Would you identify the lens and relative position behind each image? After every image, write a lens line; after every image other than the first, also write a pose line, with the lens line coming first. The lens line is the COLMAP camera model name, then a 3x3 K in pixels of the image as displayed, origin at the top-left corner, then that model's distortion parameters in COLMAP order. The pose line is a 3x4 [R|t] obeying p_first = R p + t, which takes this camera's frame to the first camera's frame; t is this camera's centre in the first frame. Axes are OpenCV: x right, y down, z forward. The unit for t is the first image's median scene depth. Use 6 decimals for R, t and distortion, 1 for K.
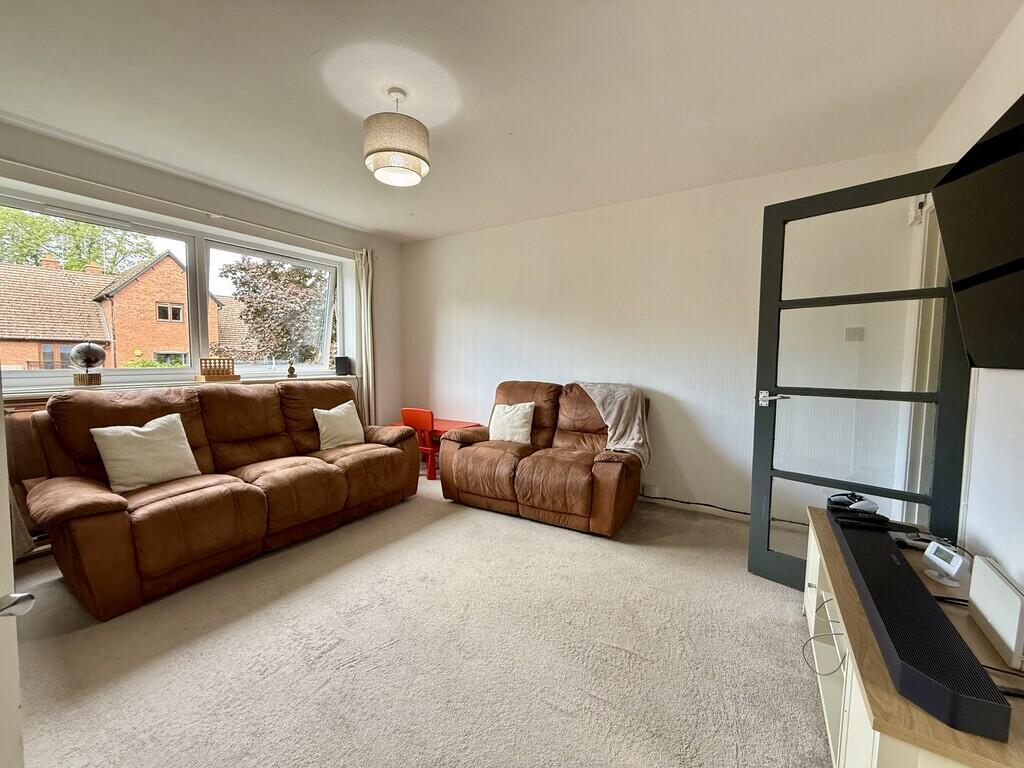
lens RADIAL K [[411.5, 0, 512.0], [0, 411.5, 384.0], [0, 0, 1]] dist [0.000392, 0.000007]
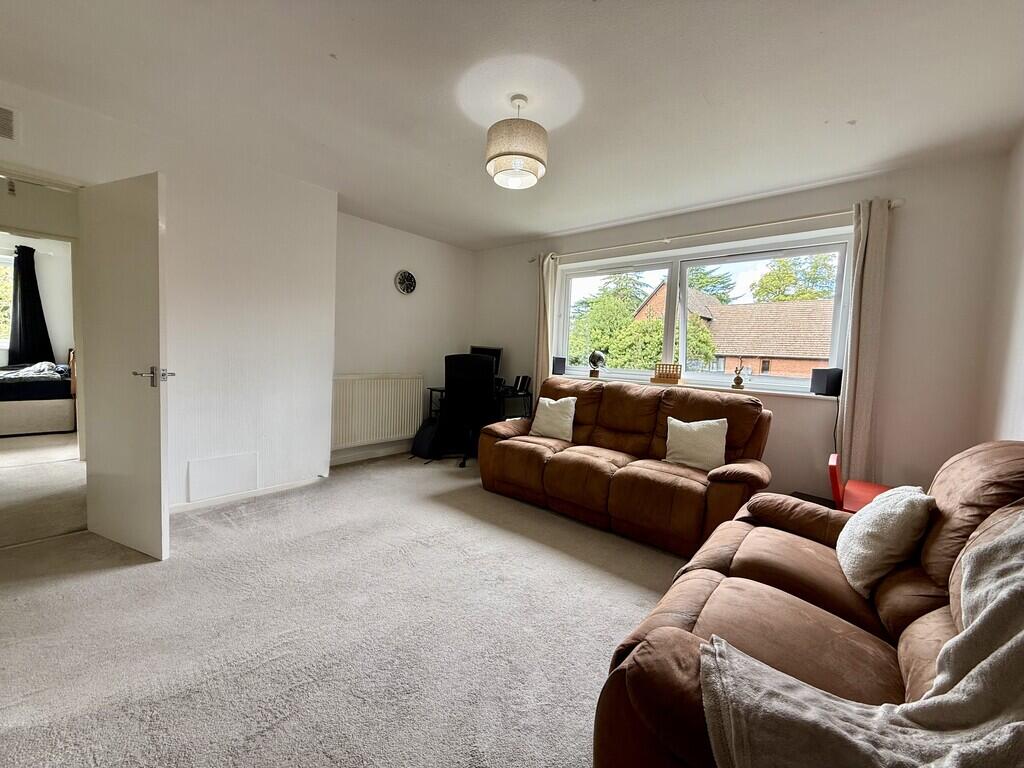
lens RADIAL K [[411.5, 0, 512.0], [0, 411.5, 384.0], [0, 0, 1]] dist [0.000392, 0.000007]
pose [[-0.179012, 0.049717, -0.982590, 0.587966], [-0.112939, 0.991082, 0.070722, -0.046309], [0.977343, 0.123633, -0.171800, 0.931931]]
